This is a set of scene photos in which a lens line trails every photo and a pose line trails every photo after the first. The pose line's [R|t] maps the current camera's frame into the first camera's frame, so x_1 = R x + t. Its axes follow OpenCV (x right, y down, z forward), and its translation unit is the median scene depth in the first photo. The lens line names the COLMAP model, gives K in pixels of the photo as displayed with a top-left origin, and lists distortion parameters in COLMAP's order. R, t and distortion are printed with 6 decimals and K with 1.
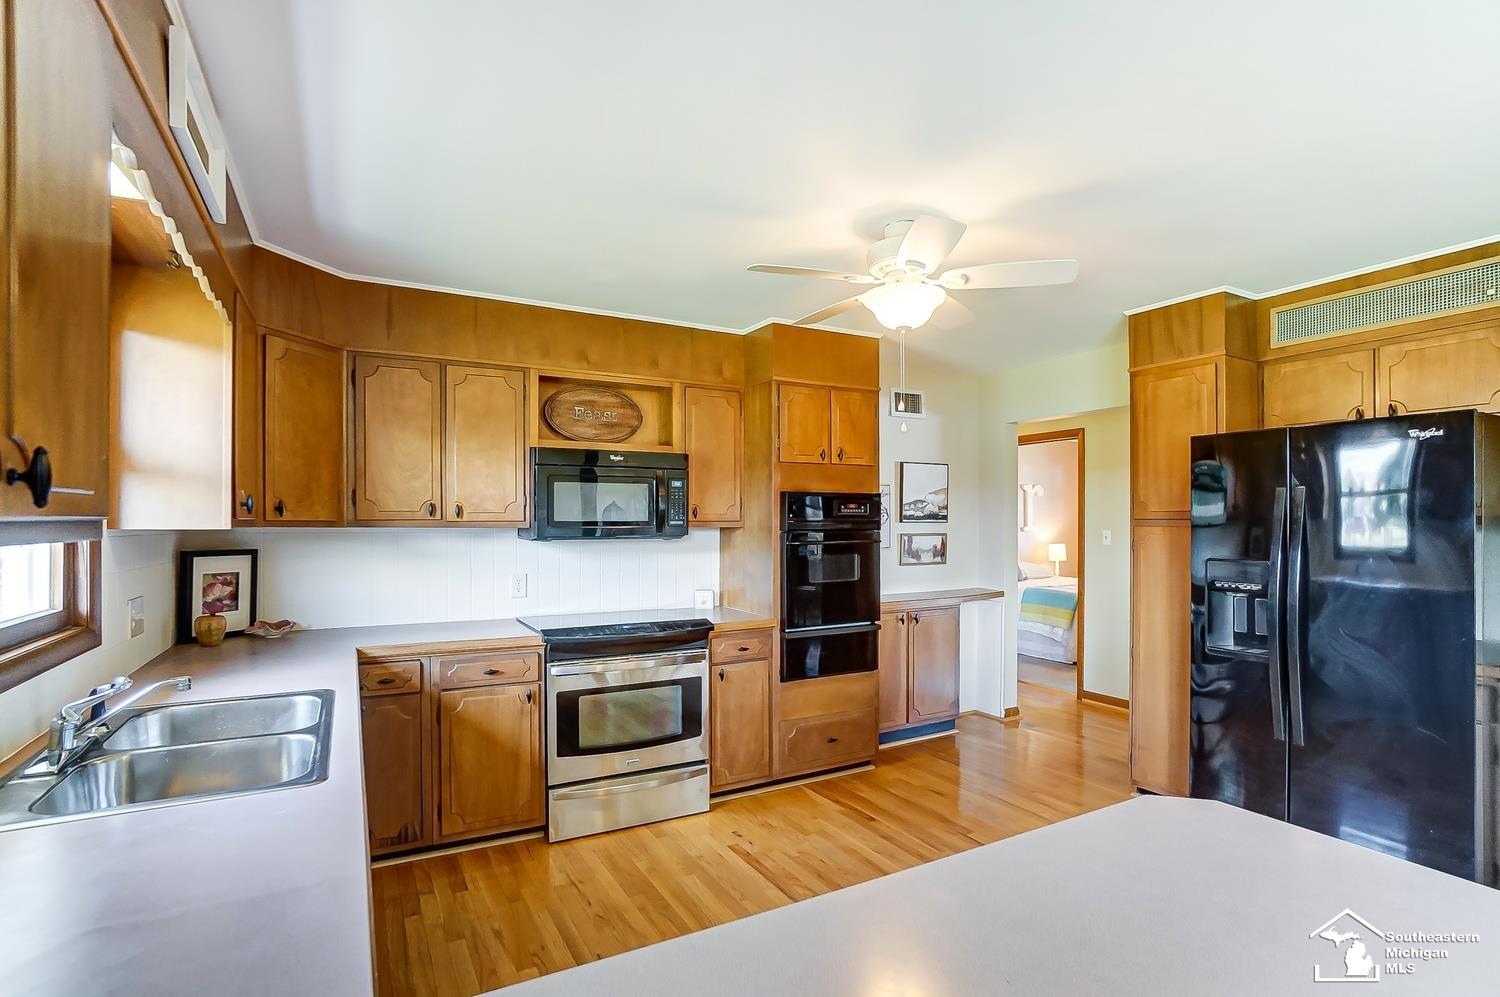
lens RADIAL K [[728.1, 0, 749.1], [0, 728.1, 508.7], [0, 0, 1]] dist [0.000061, 0.000001]
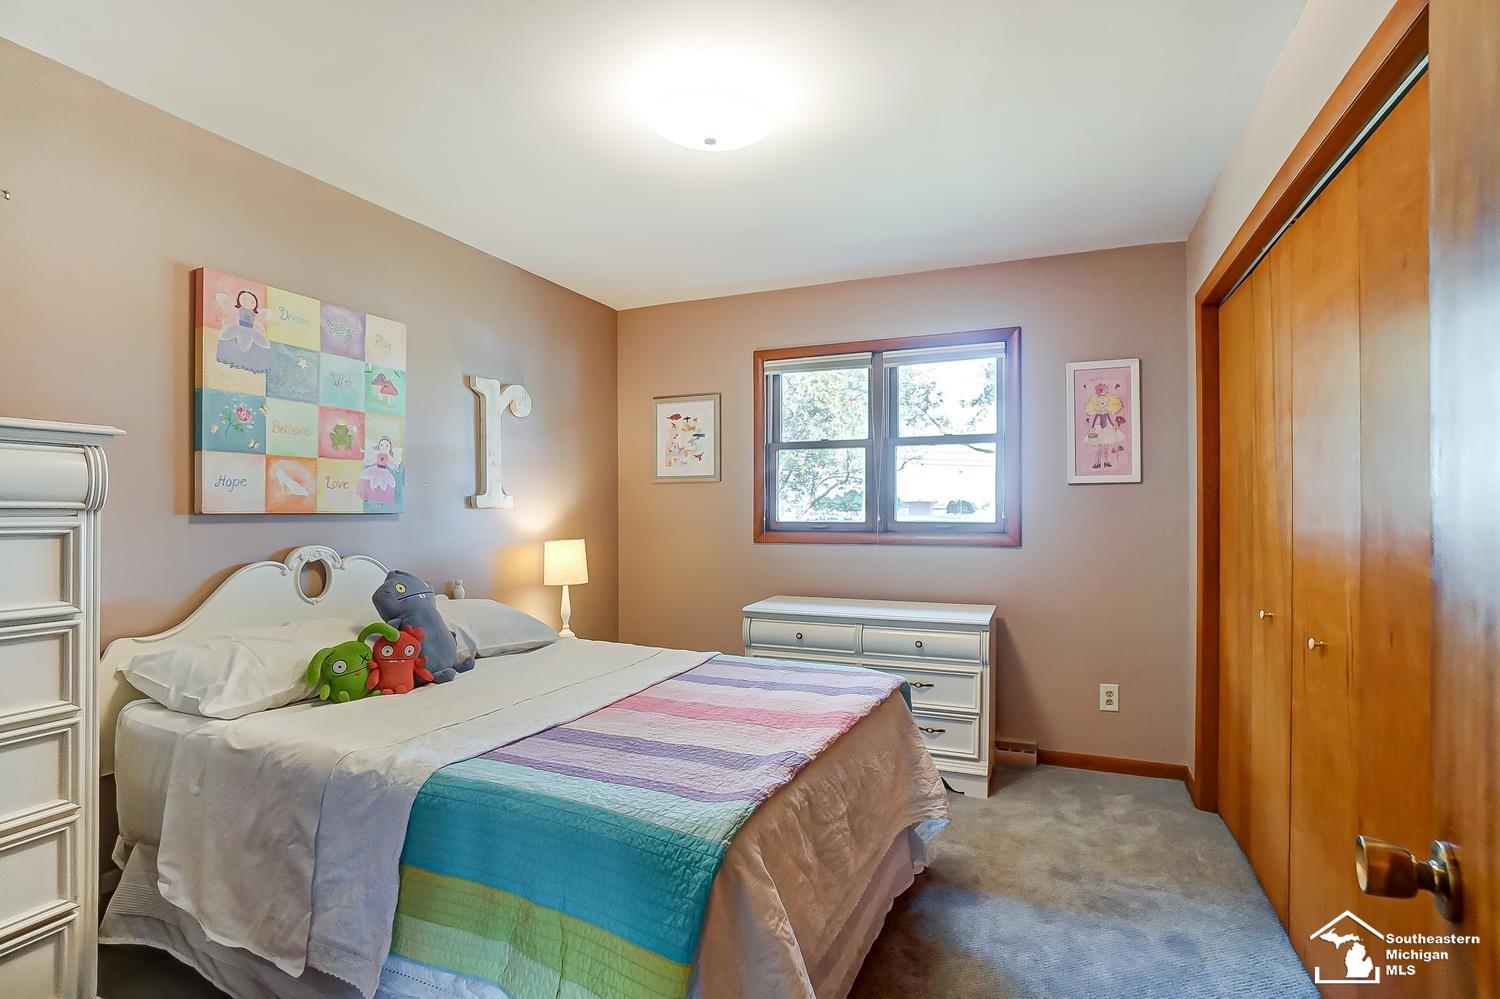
lens RADIAL K [[728.1, 0, 749.3], [0, 728.1, 503.7], [0, 0, 1]] dist [0.000061, 0.000001]
pose [[0.783902, -0.000353, 0.620885, 0.260815], [0.002199, 0.999995, -0.002208, 0.030482], [-0.620881, 0.003096, 0.783899, 0.637669]]
